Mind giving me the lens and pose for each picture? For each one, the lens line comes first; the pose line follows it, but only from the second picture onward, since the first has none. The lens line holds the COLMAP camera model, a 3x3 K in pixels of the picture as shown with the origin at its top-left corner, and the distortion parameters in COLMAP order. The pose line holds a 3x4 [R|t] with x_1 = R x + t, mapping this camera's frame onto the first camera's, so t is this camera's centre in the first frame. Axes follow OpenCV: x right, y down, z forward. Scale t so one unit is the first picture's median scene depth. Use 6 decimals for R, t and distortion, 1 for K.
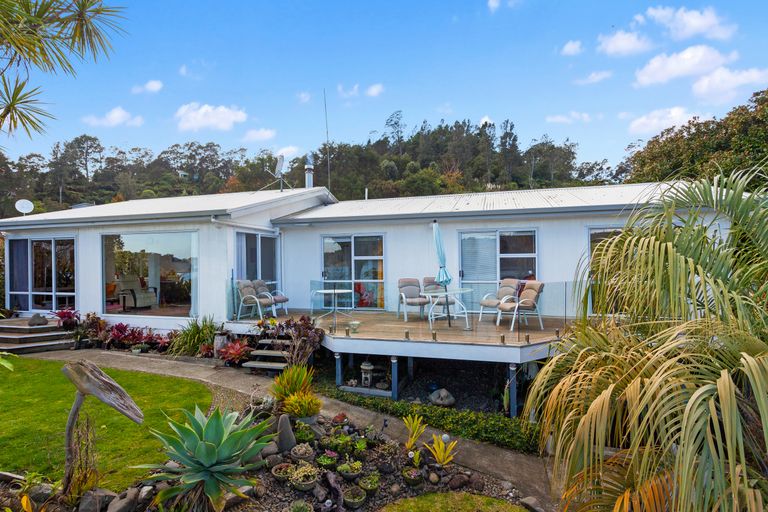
lens RADIAL K [[355.0, 0, 381.7], [0, 355.0, 260.9], [0, 0, 1]] dist [0.008196, 0.000704]
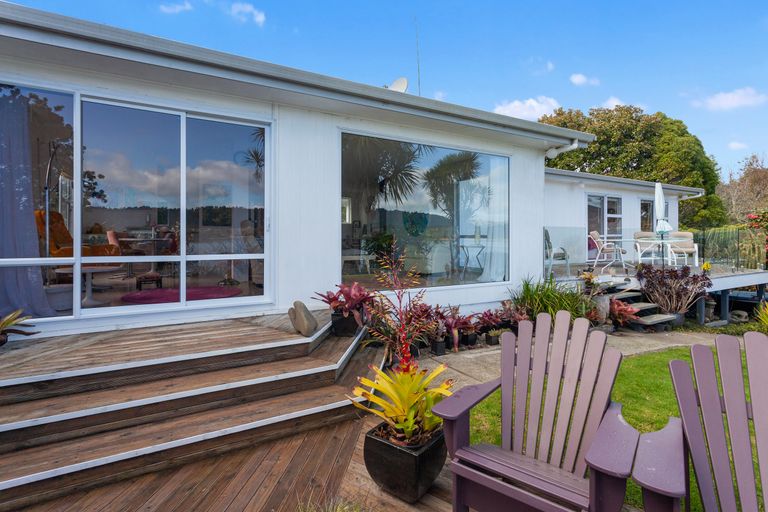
lens RADIAL K [[355.0, 0, 362.8], [0, 355.0, 238.9], [0, 0, 1]] dist [0.008196, 0.000704]
pose [[0.730670, 0.006381, 0.682701, -1.055932], [-0.015083, 0.999863, 0.006798, 0.068706], [-0.682564, -0.015264, 0.730666, 0.619645]]
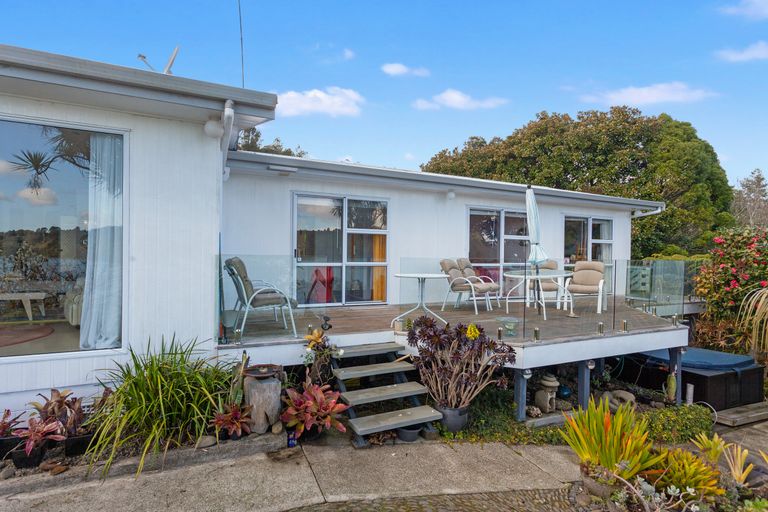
lens RADIAL K [[355.0, 0, 385.1], [0, 355.0, 254.4], [0, 0, 1]] dist [0.008196, 0.000704]
pose [[0.779643, 0.023871, 0.625769, -0.496144], [-0.026762, 0.999630, -0.004790, 0.044174], [-0.625652, -0.013012, 0.779994, 0.460182]]
